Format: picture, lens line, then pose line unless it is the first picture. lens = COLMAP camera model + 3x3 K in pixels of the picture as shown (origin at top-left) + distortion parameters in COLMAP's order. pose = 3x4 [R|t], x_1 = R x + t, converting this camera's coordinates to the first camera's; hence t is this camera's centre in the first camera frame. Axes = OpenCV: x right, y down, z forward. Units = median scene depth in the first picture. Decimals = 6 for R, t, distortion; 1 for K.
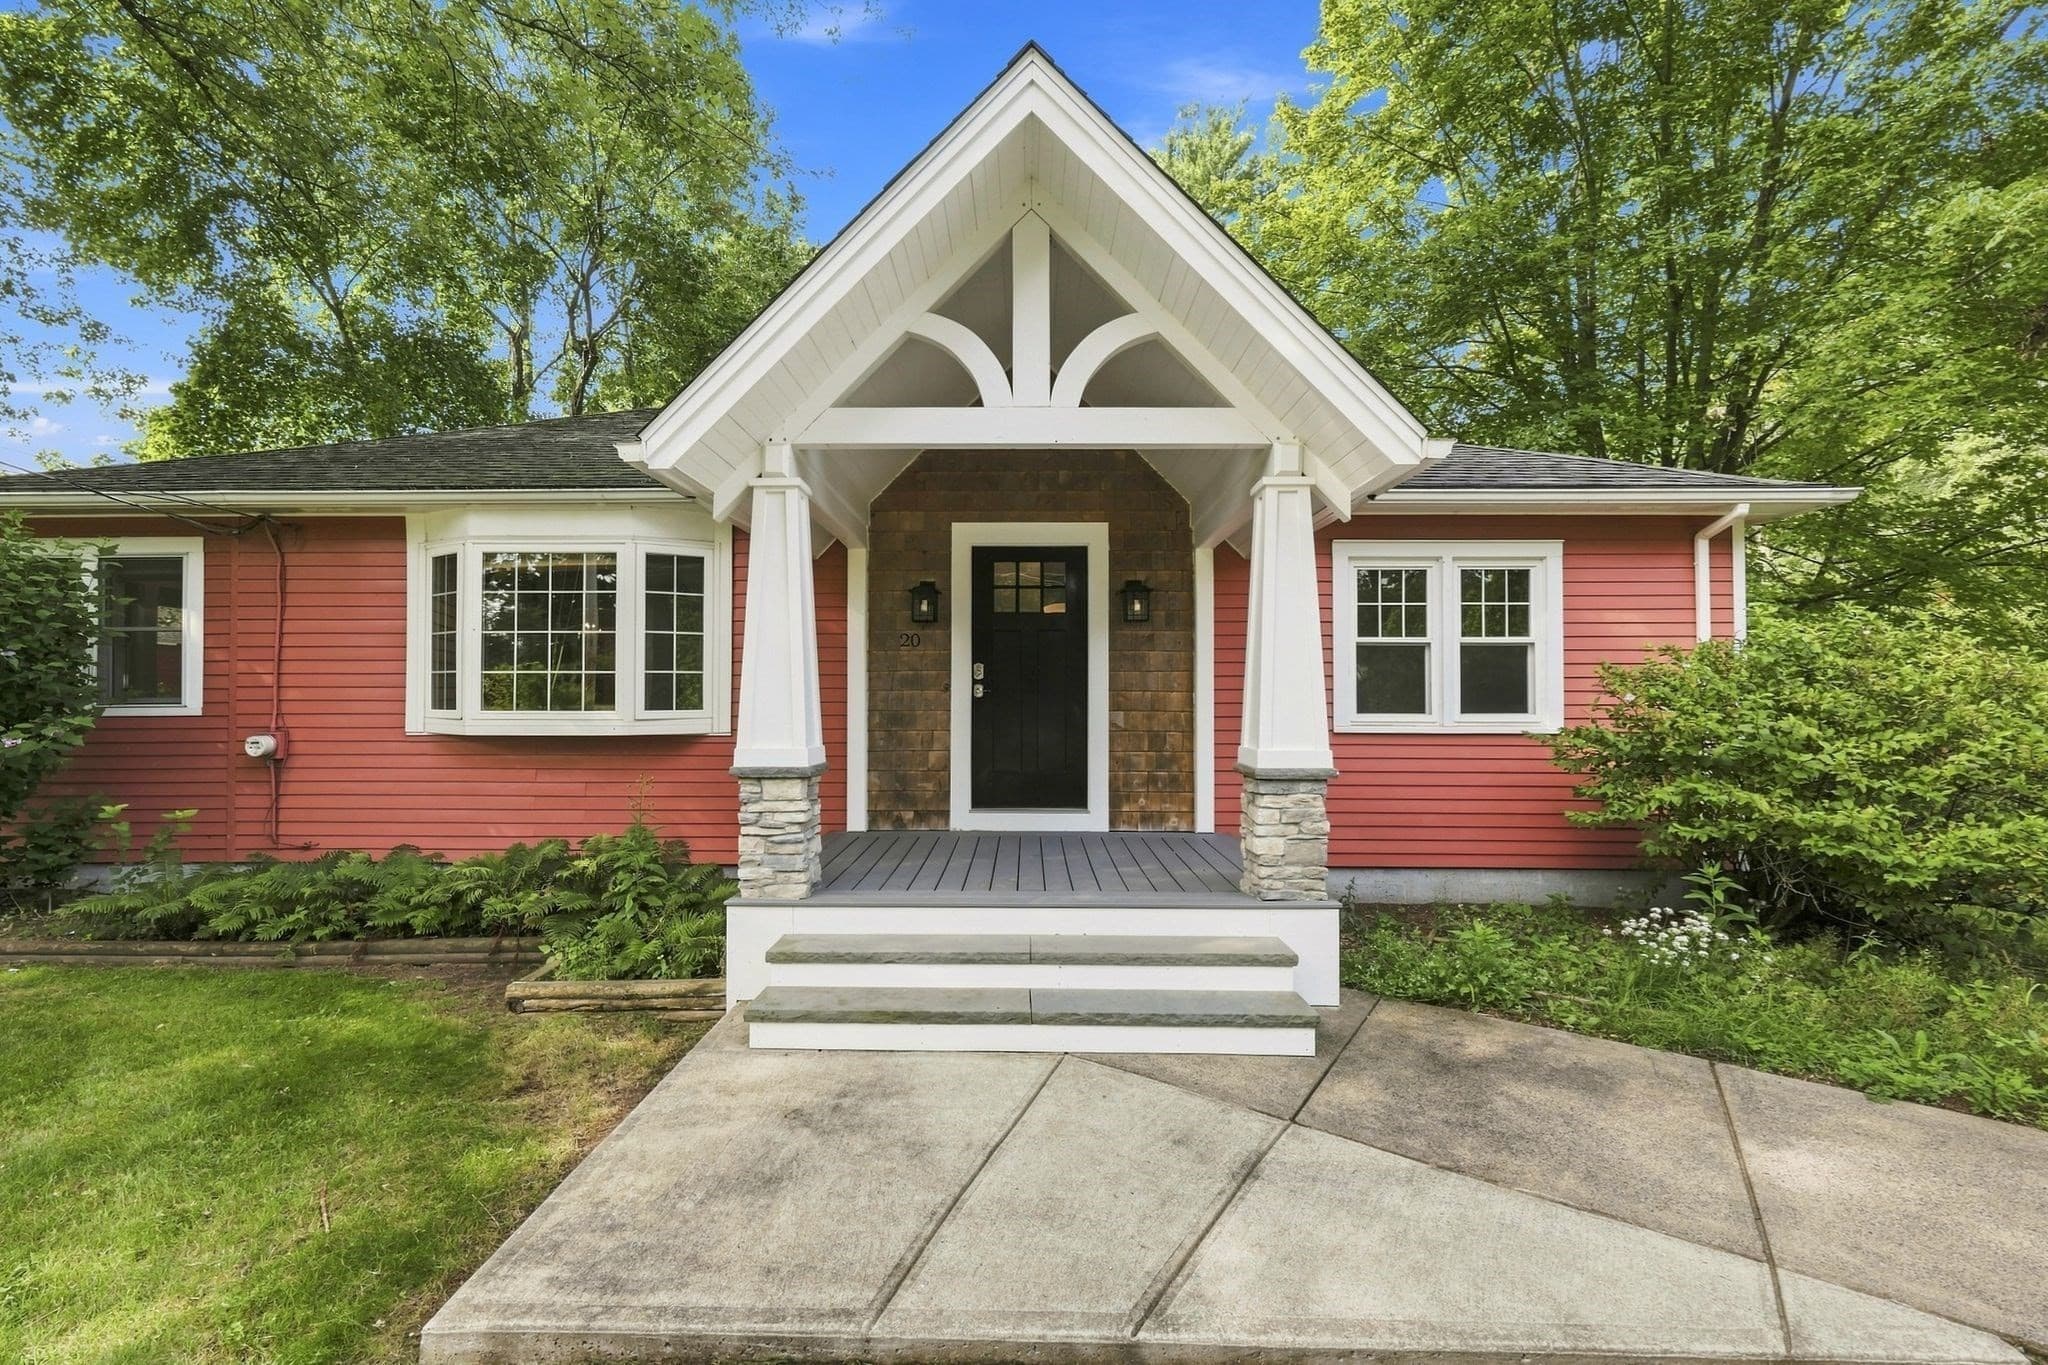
lens RADIAL K [[843.1, 0, 1020.9], [0, 843.1, 690.8], [0, 0, 1]] dist [0.001376, 0.000061]
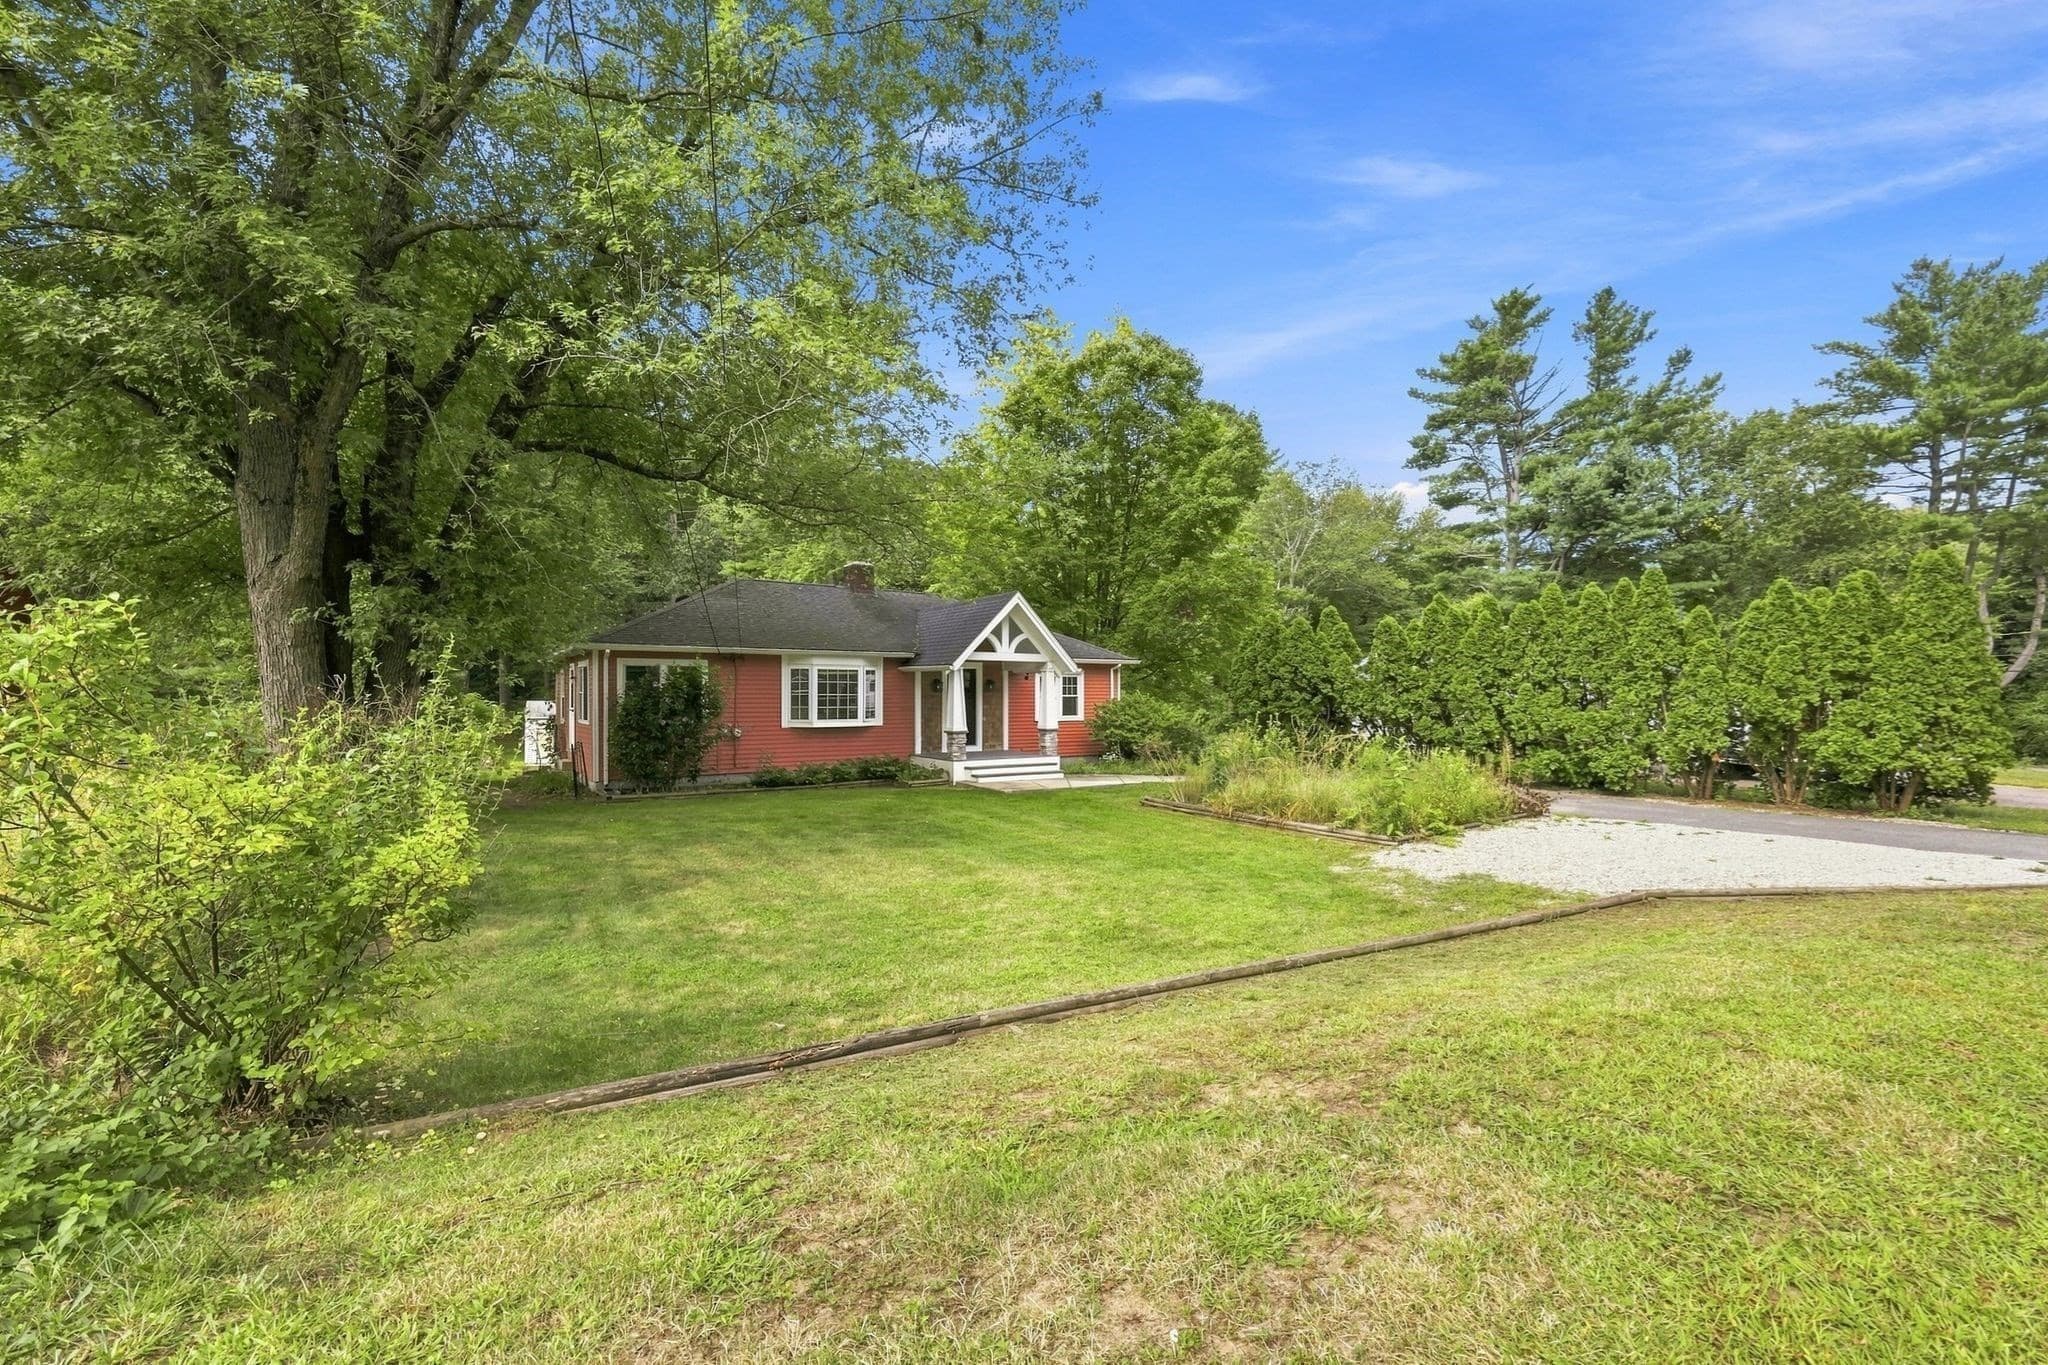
lens RADIAL K [[838.6, 0, 1025.8], [0, 838.6, 705.9], [0, 0, 1]] dist [-0.000807, -0.000060]
pose [[0.819582, -0.009140, 0.572889, -1.768422], [-0.007058, 0.999636, 0.026045, -0.113204], [-0.572919, -0.025389, 0.819219, -1.985781]]
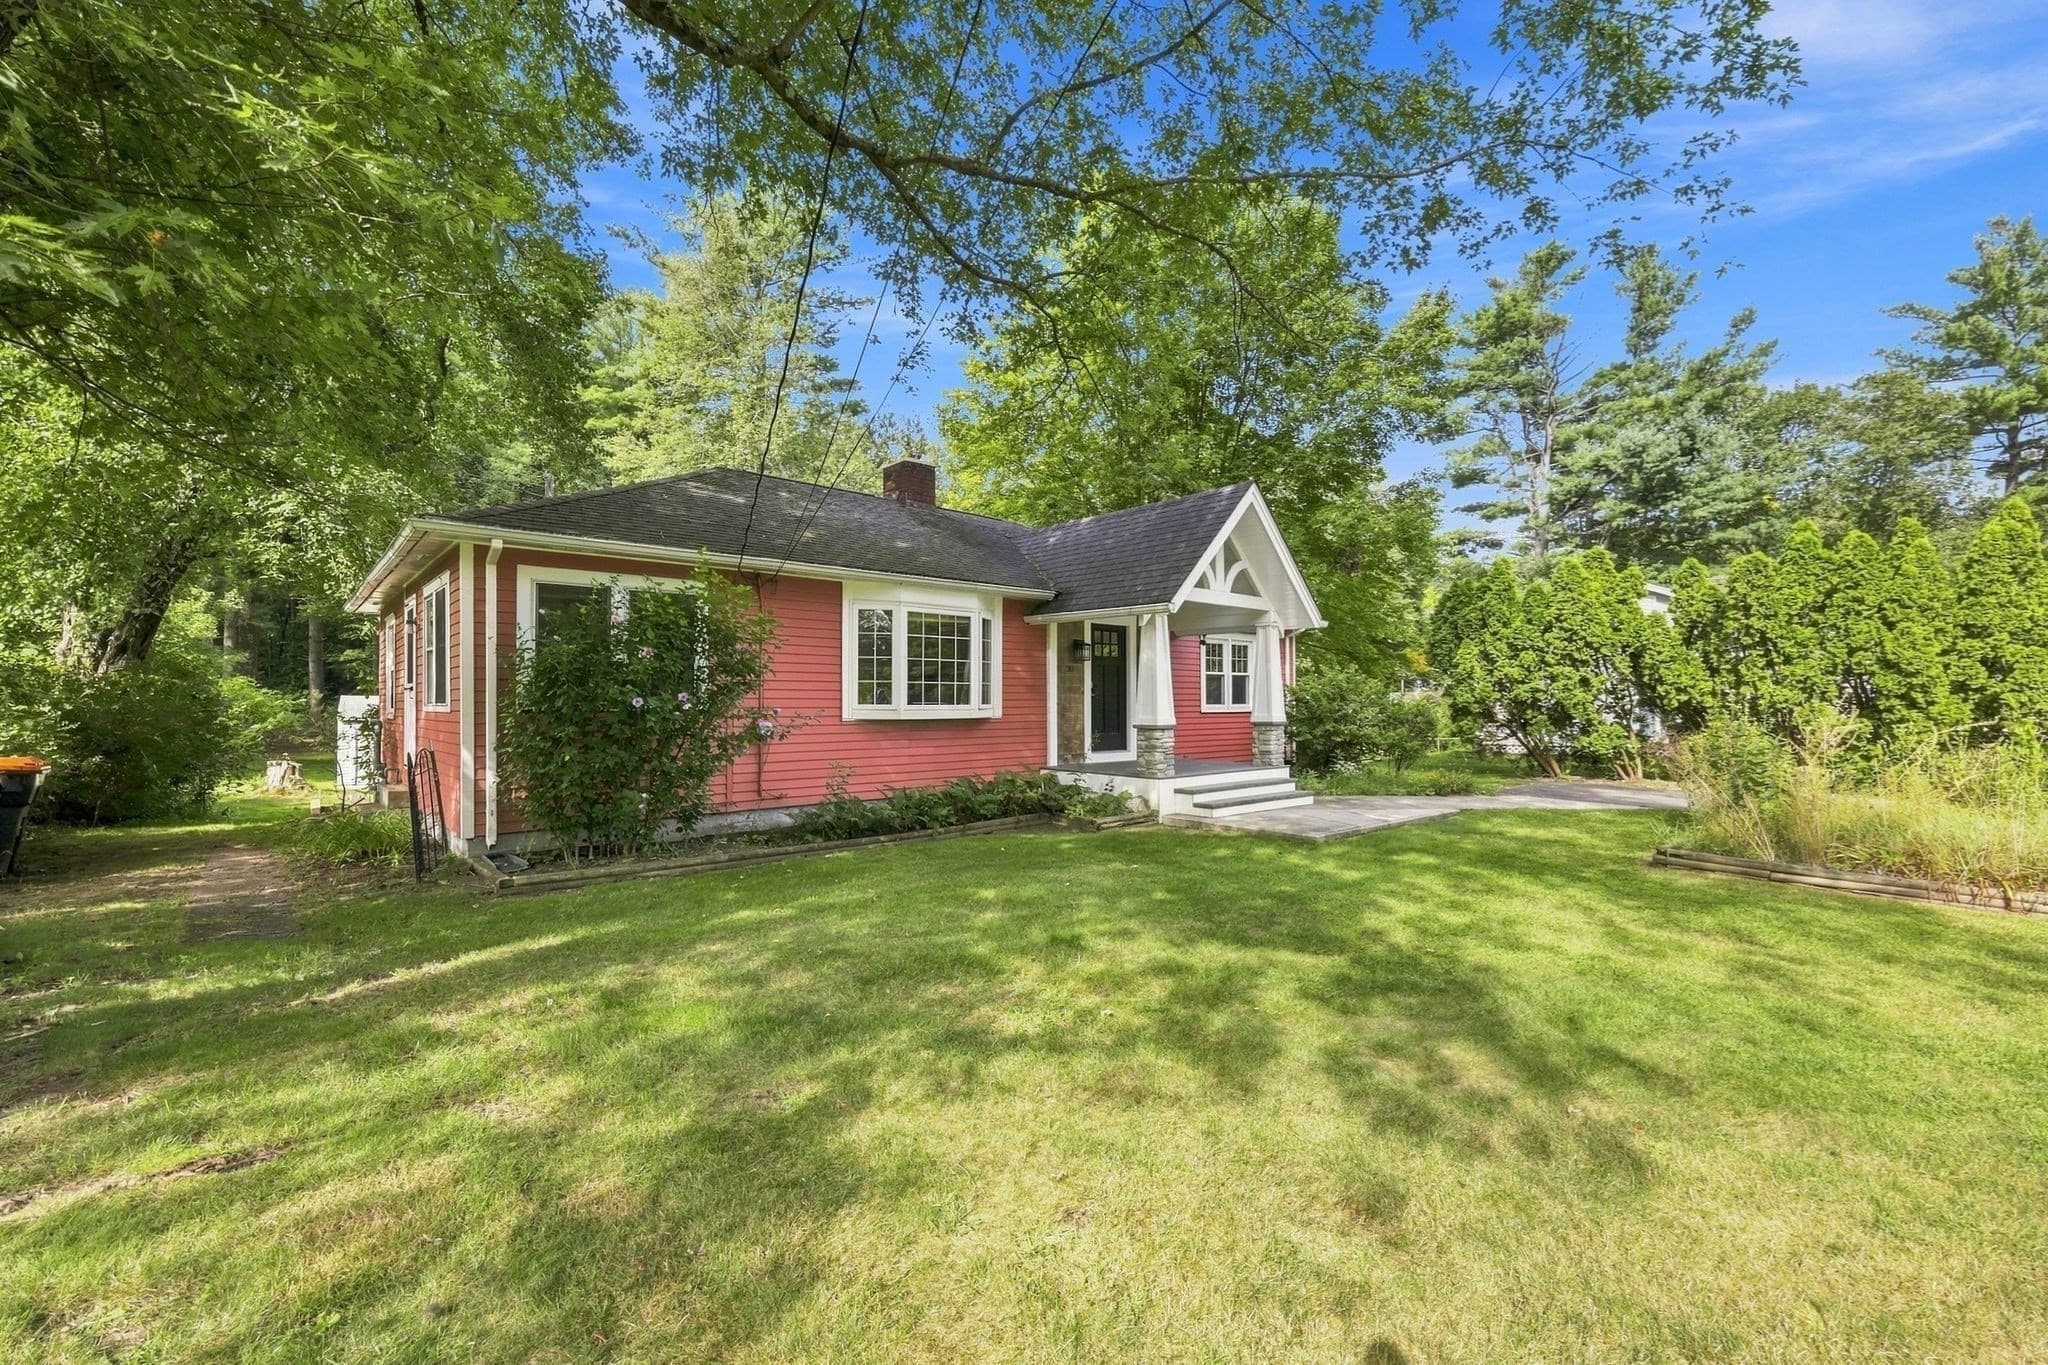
lens RADIAL K [[861.2, 0, 1032.7], [0, 861.2, 698.9], [0, 0, 1]] dist [0.000677, -0.000001]
pose [[0.736717, -0.000221, 0.676201, -1.596712], [-0.006995, 0.999944, 0.007948, -0.004238], [-0.676165, -0.010586, 0.736674, -0.441363]]
